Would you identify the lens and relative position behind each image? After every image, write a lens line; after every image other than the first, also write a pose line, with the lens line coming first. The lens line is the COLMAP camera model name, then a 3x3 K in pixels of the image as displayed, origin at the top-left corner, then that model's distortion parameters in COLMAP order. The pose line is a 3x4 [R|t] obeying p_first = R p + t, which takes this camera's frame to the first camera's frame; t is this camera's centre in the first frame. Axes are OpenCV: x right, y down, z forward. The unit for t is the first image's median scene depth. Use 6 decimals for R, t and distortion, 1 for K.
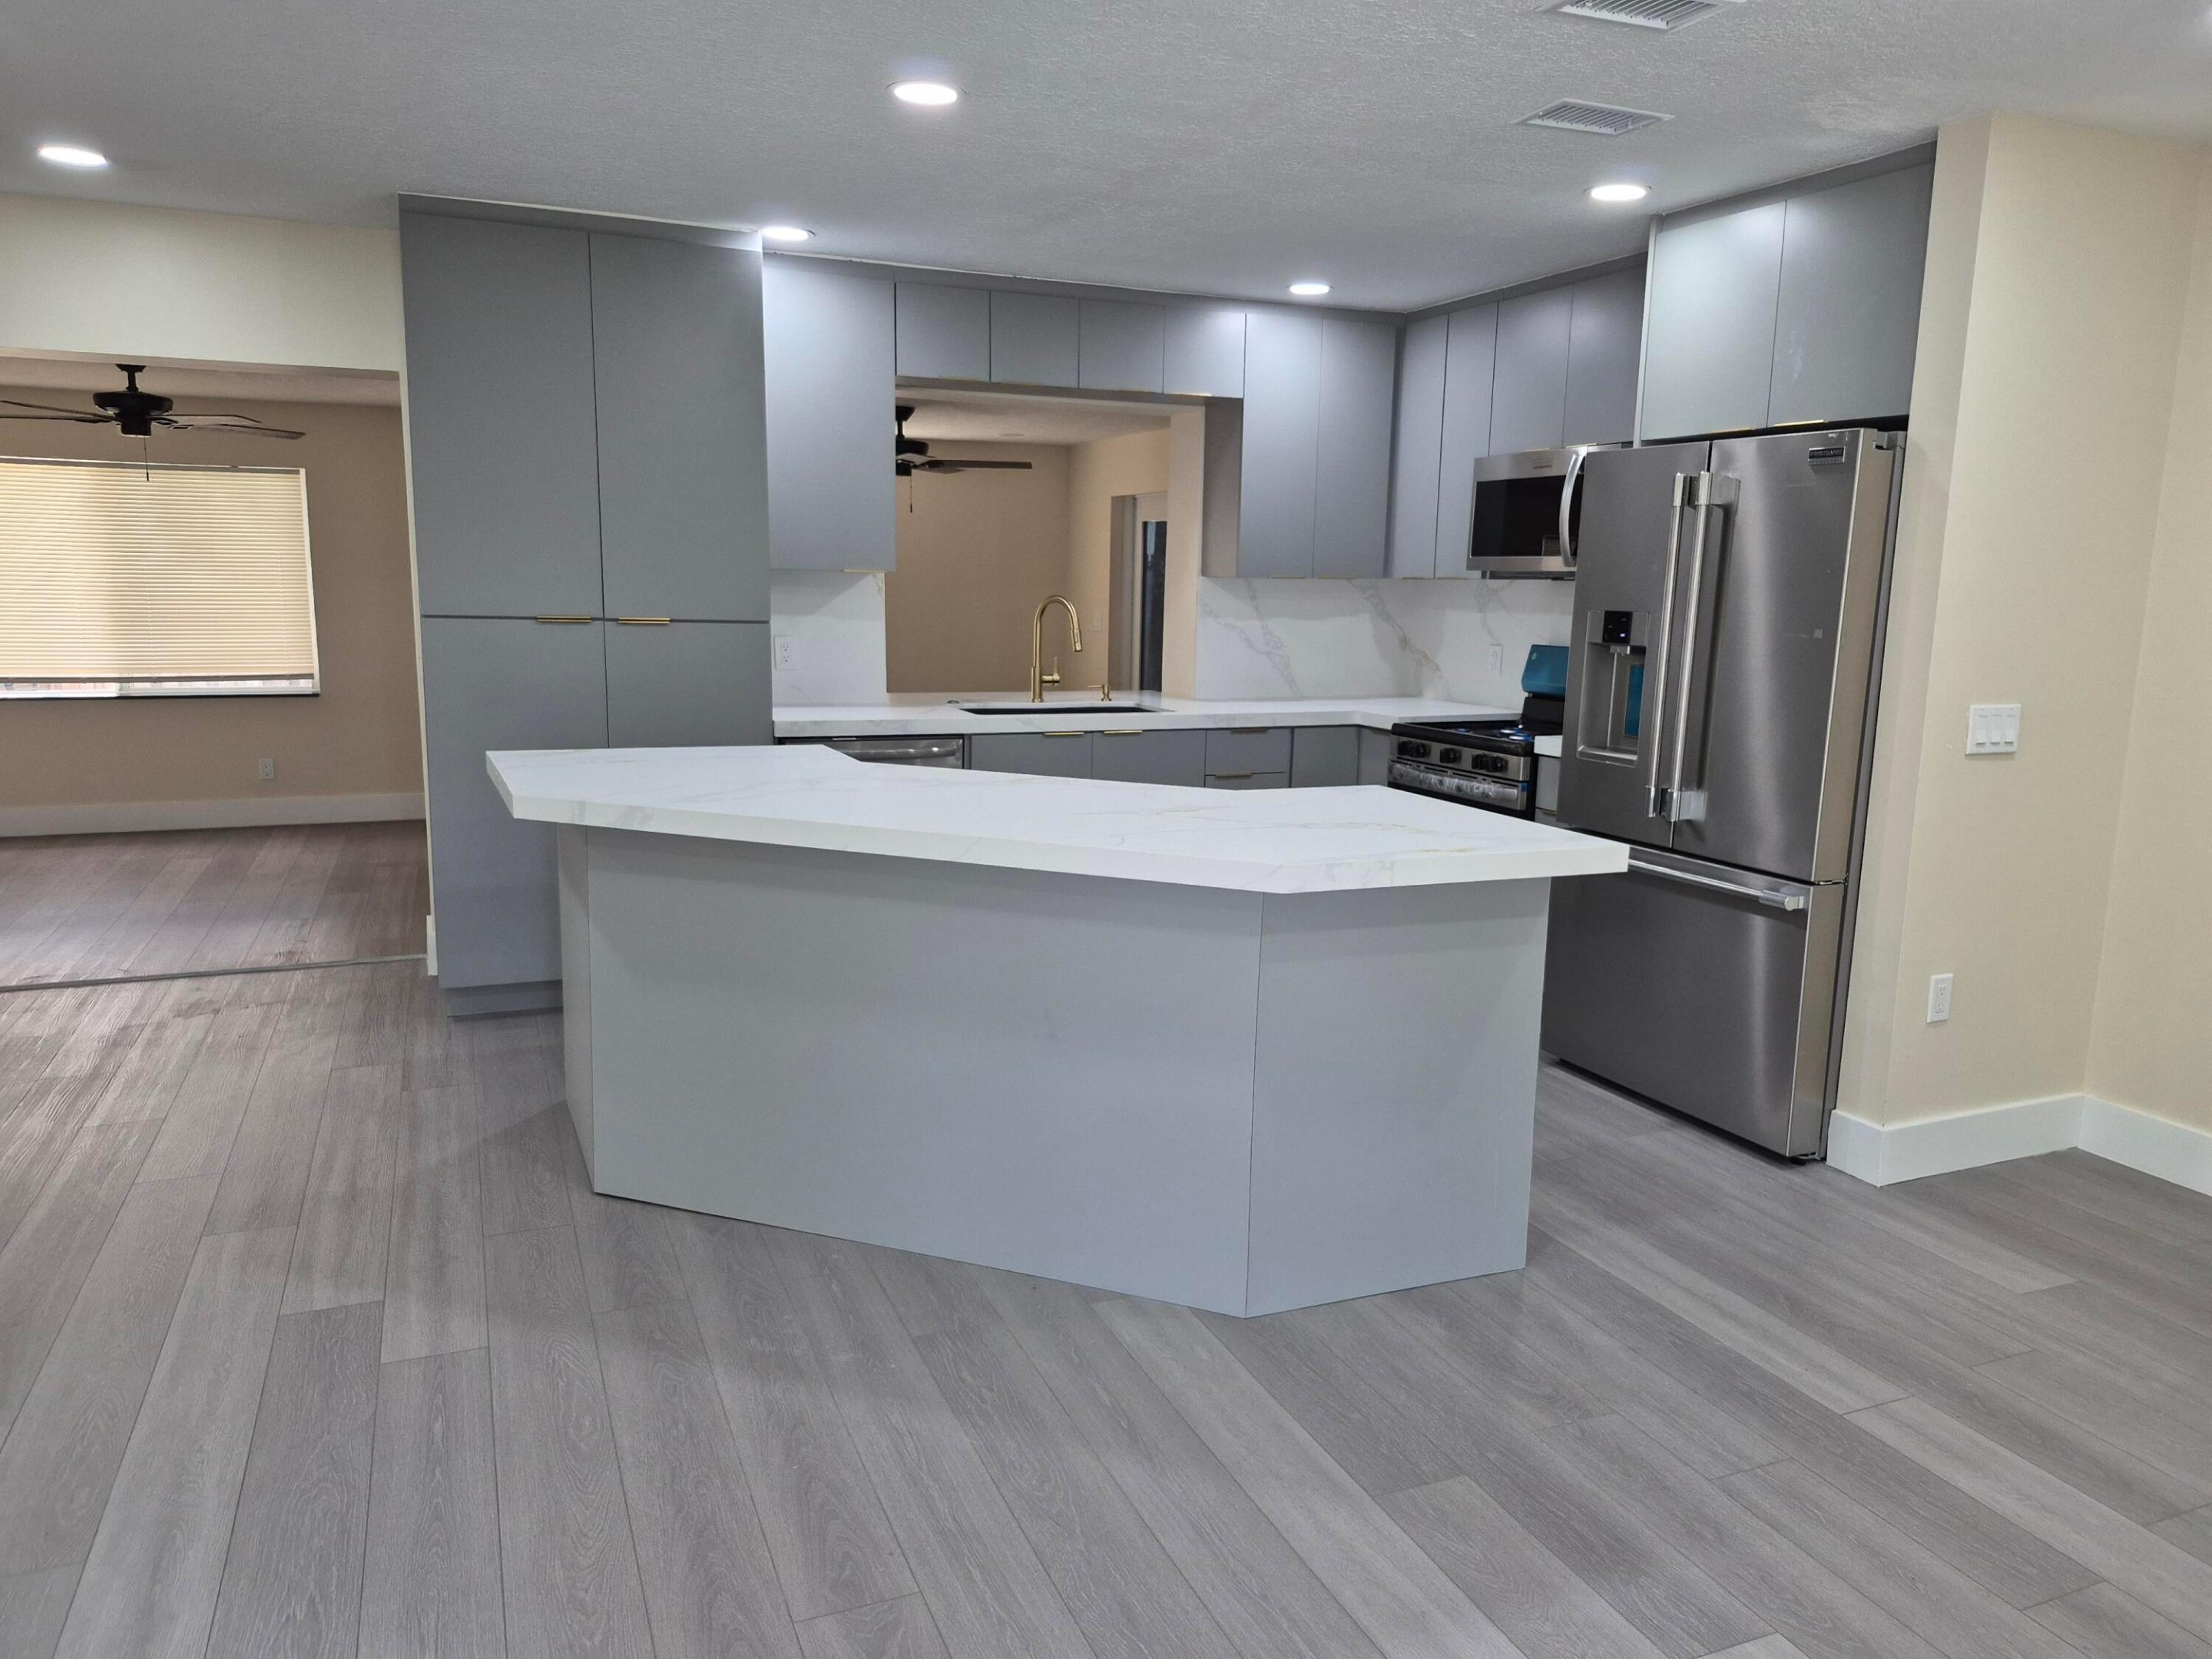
lens RADIAL K [[1544.7, 0, 1096.4], [0, 1544.7, 833.9], [0, 0, 1]] dist [0.073679, -0.073319]
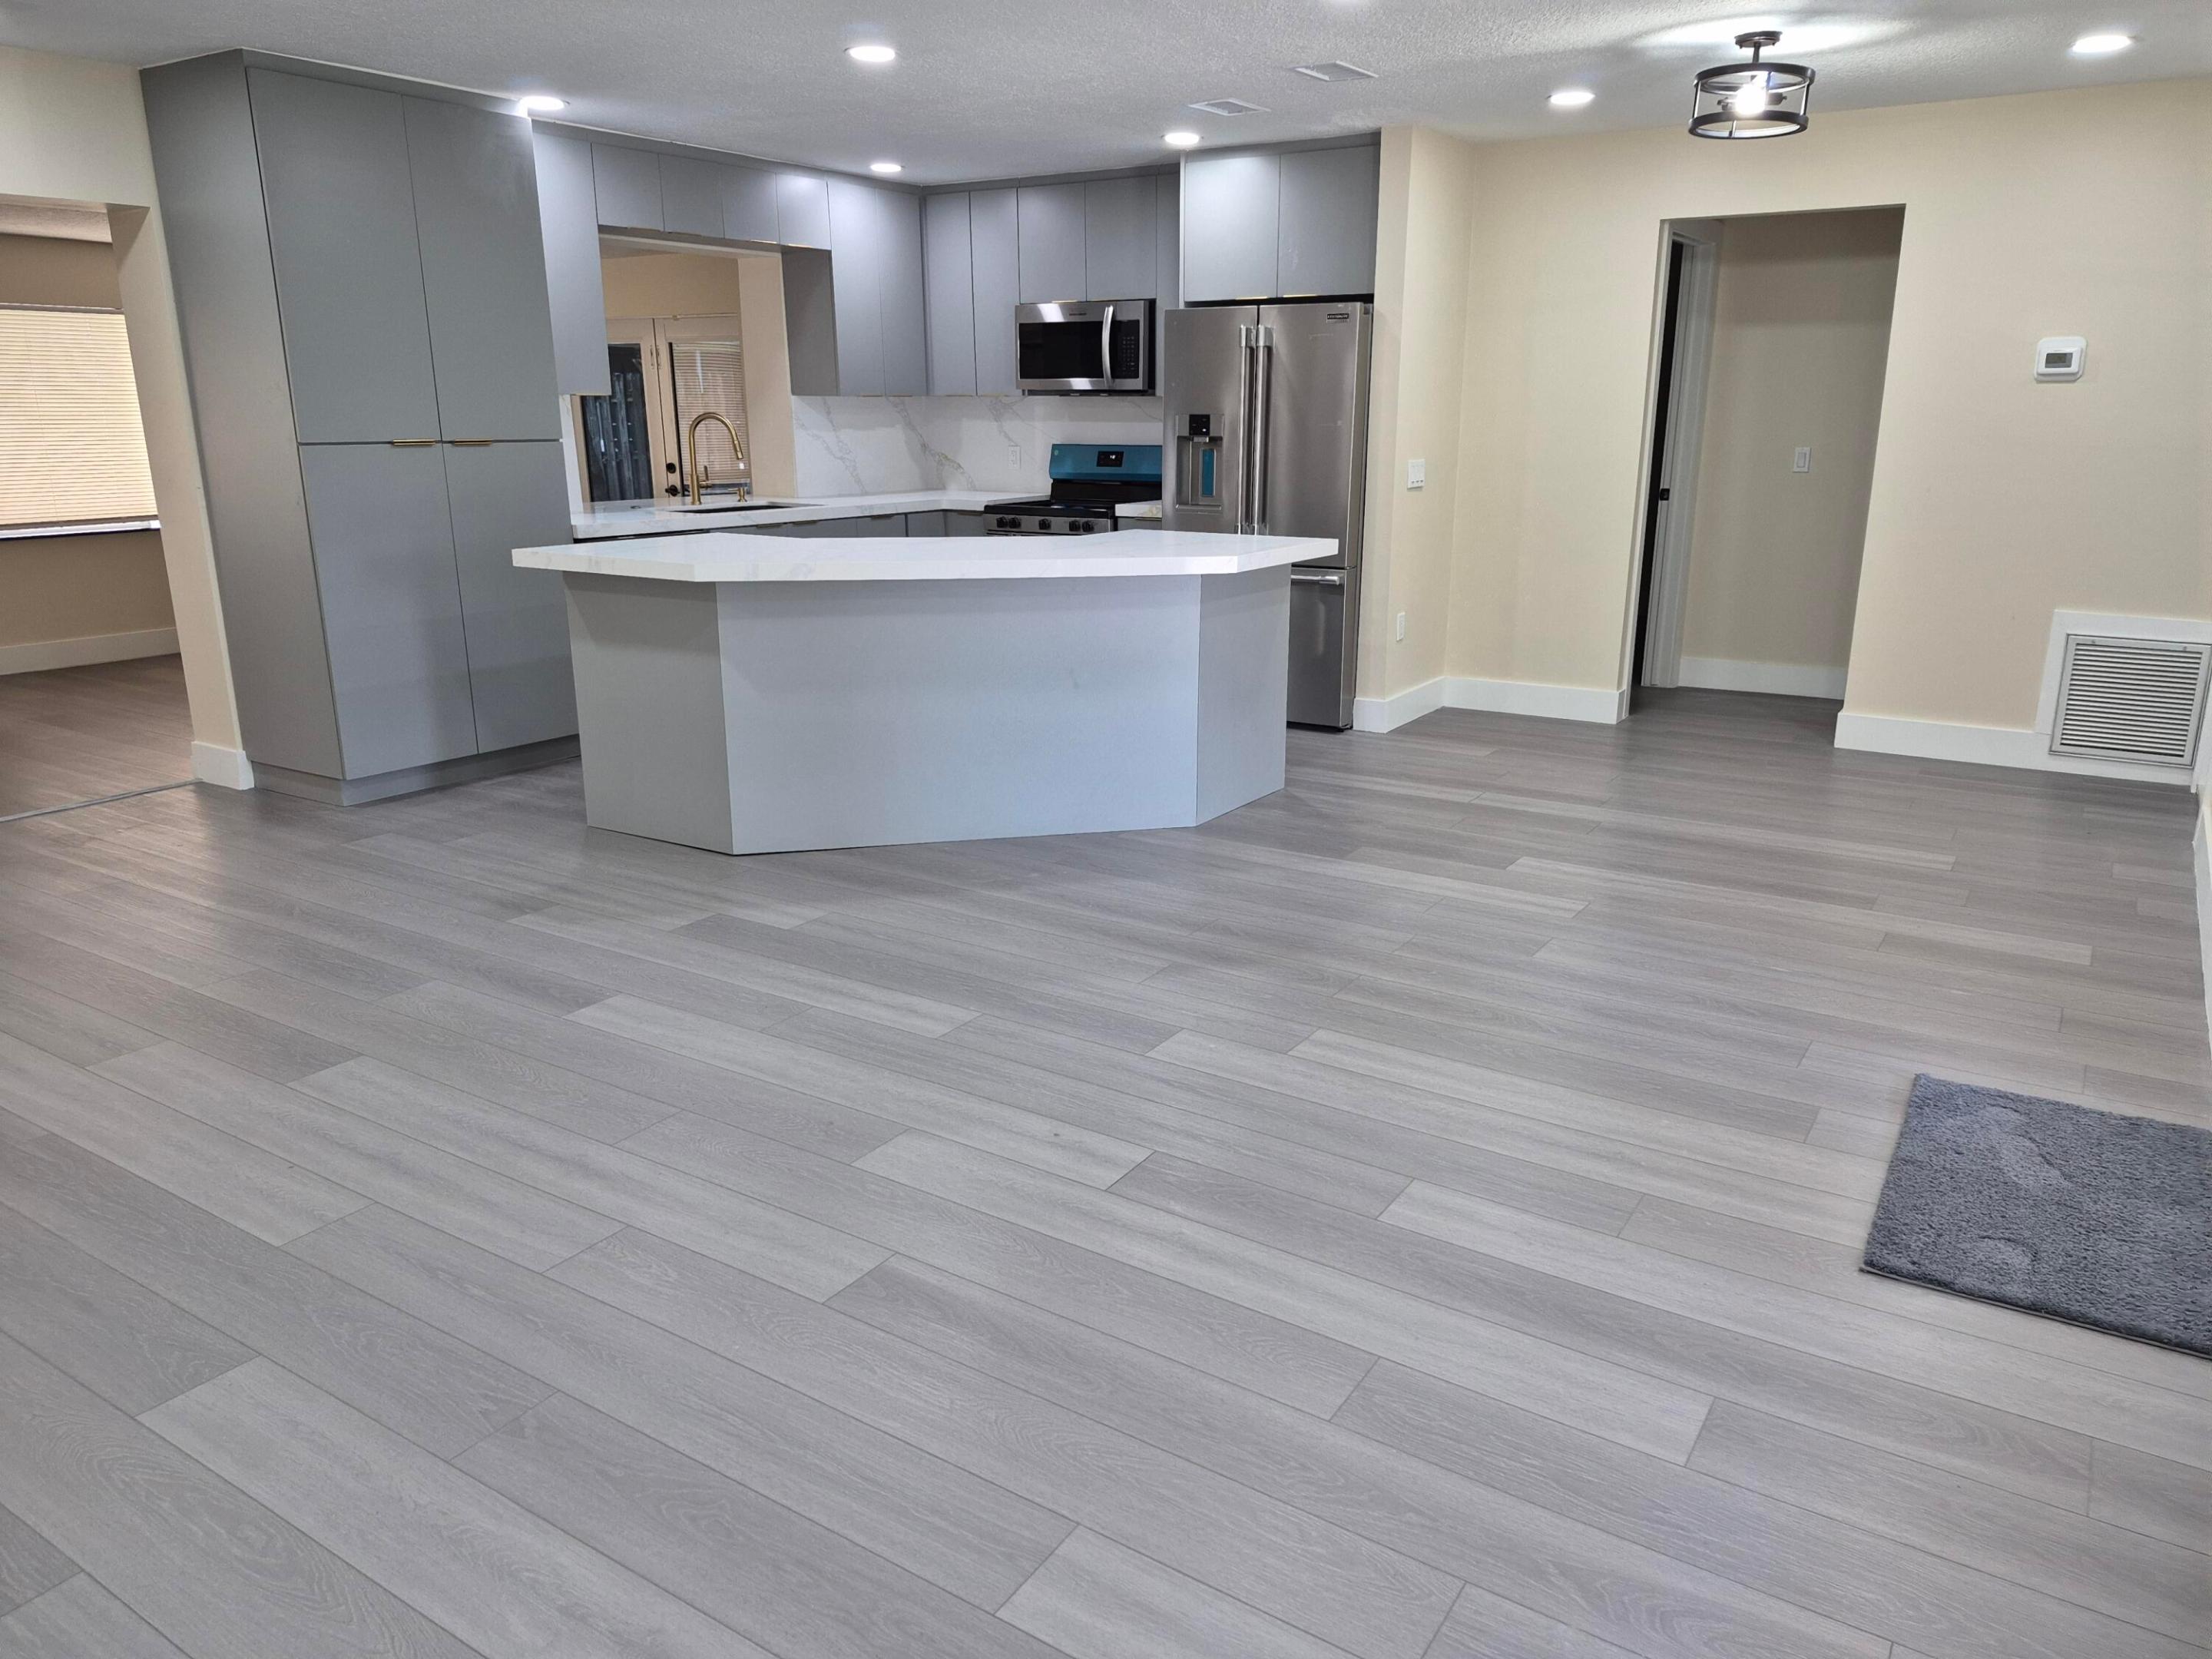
lens RADIAL K [[1544.7, 0, 1107.0], [0, 1544.7, 834.4], [0, 0, 1]] dist [0.073679, -0.073319]
pose [[0.828917, -0.170026, 0.532905, -0.661868], [0.110219, 0.983654, 0.142397, 0.042644], [-0.548405, -0.059299, 0.834108, -0.293153]]
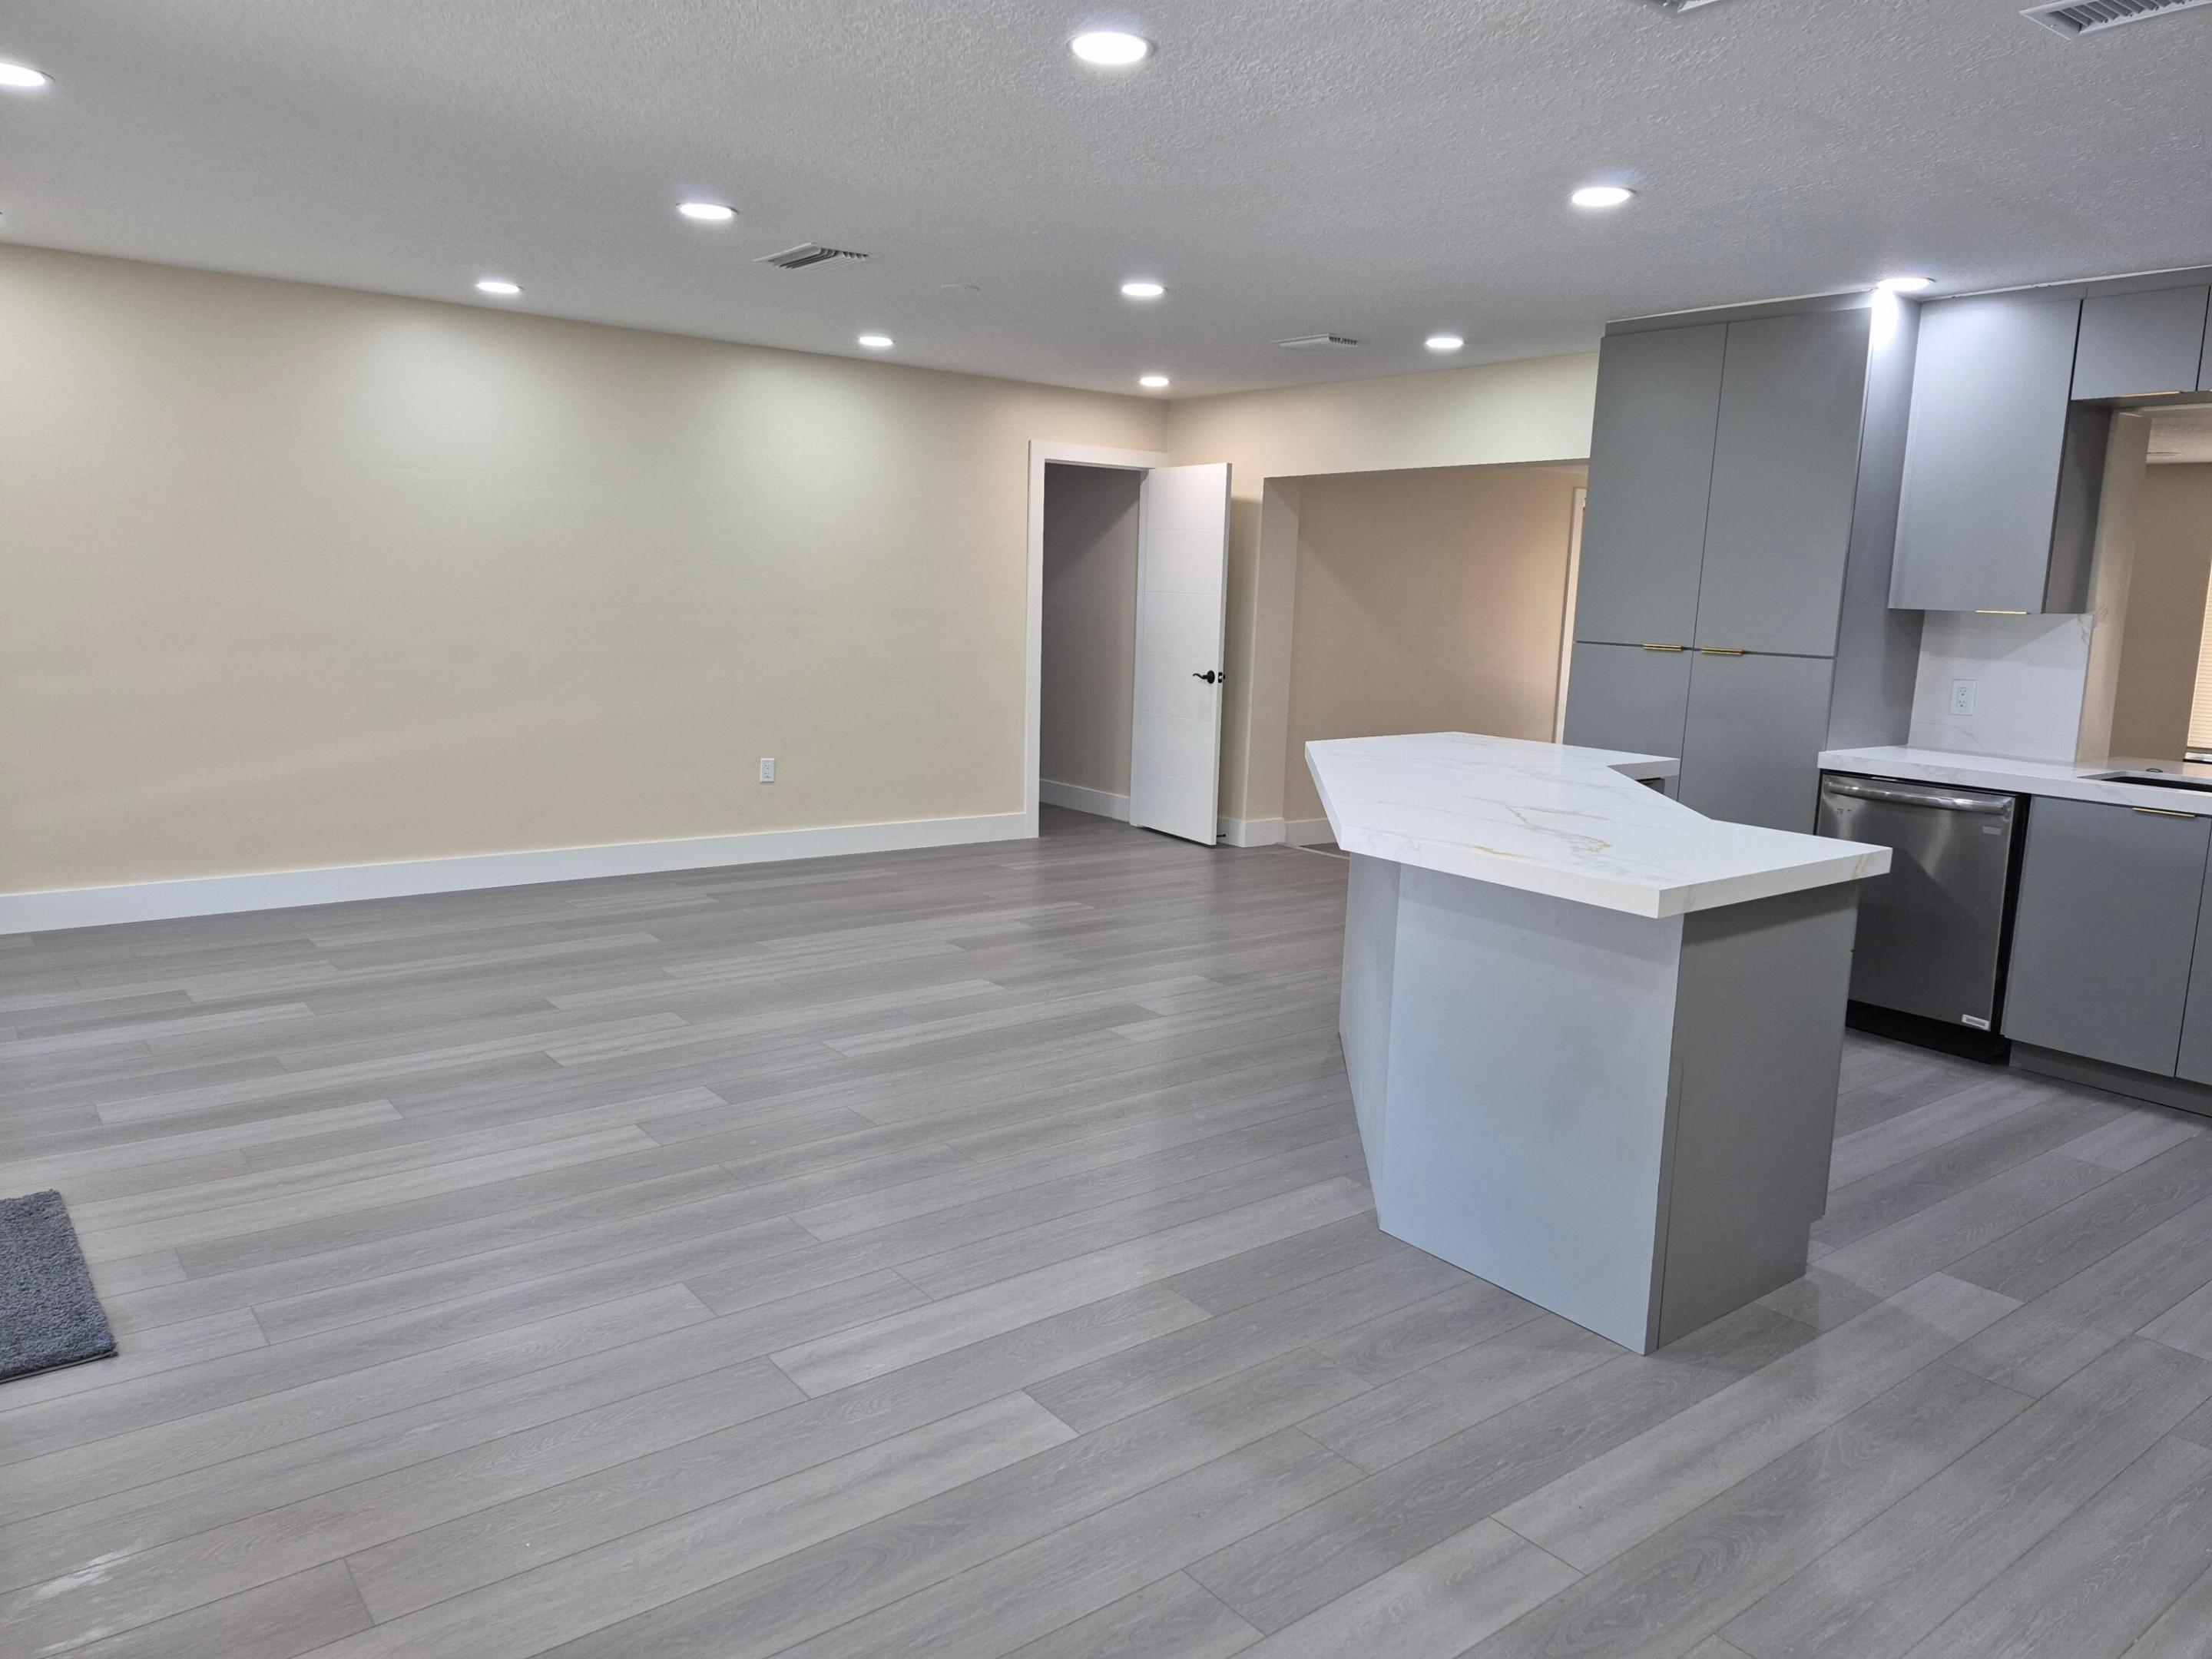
lens RADIAL K [[1544.7, 0, 1124.9], [0, 1544.7, 821.6], [0, 0, 1]] dist [0.073679, -0.073319]
pose [[0.259914, 0.138327, -0.955673, 0.805476], [-0.190059, 0.977656, 0.089818, -0.039003], [0.946743, 0.158289, 0.280397, 0.322827]]
